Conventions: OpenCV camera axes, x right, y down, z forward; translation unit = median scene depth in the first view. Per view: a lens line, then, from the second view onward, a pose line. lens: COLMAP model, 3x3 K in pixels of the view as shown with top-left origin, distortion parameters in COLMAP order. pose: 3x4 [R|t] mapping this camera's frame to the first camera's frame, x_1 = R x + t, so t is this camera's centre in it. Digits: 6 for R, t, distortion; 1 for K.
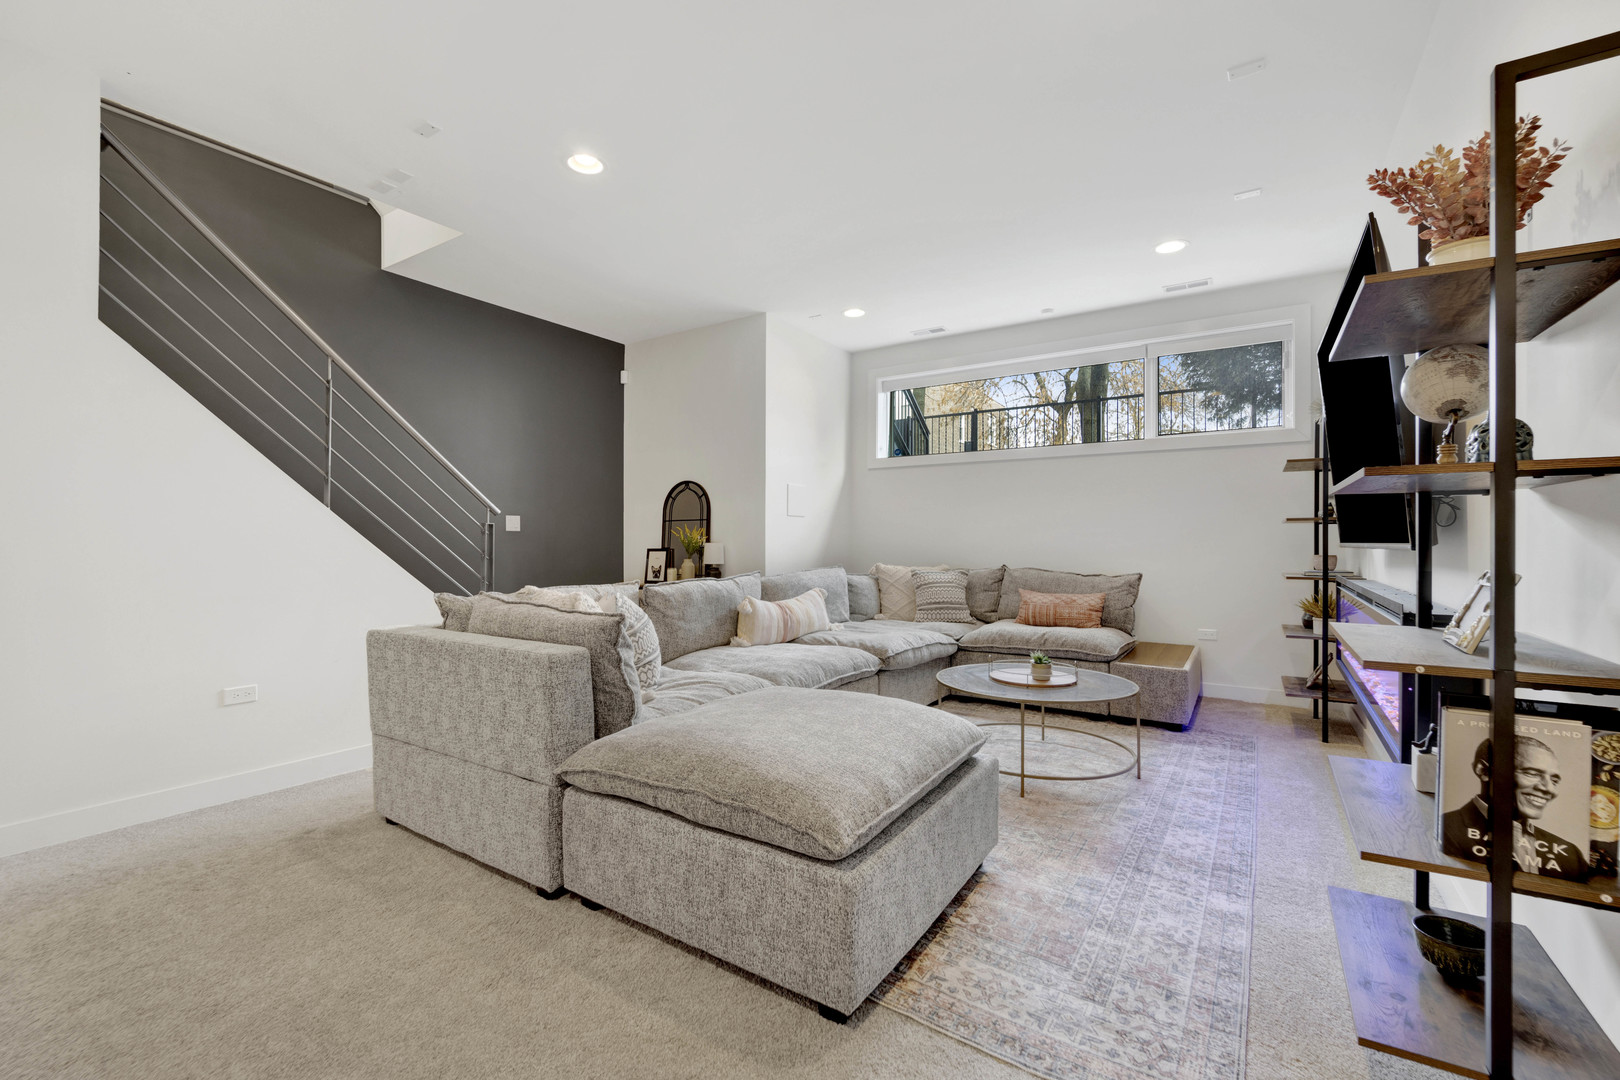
lens RADIAL K [[694.4, 0, 805.3], [0, 694.4, 539.6], [0, 0, 1]] dist [-0.024850, -0.000933]
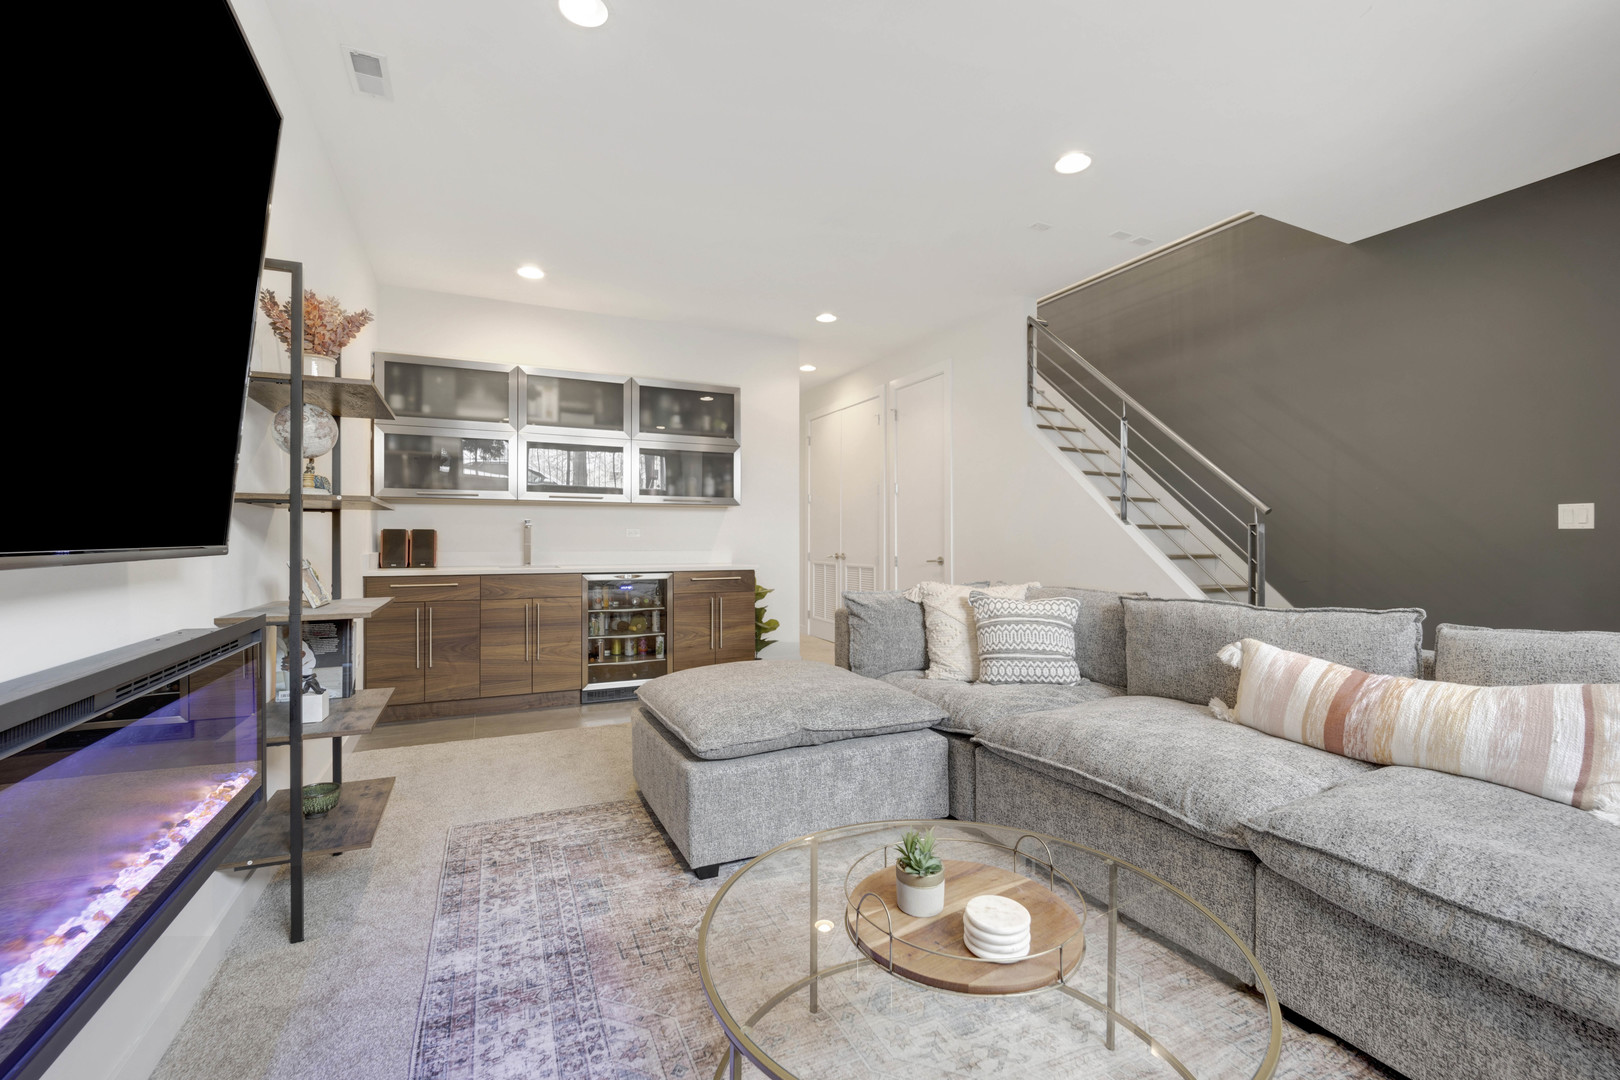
lens RADIAL K [[694.4, 0, 808.0], [0, 694.4, 540.9], [0, 0, 1]] dist [-0.024850, -0.000933]
pose [[-0.527734, -0.003500, -0.849403, 1.170551], [-0.001196, 0.999994, -0.003377, 0.000611], [0.849409, -0.000767, -0.527735, 1.922852]]
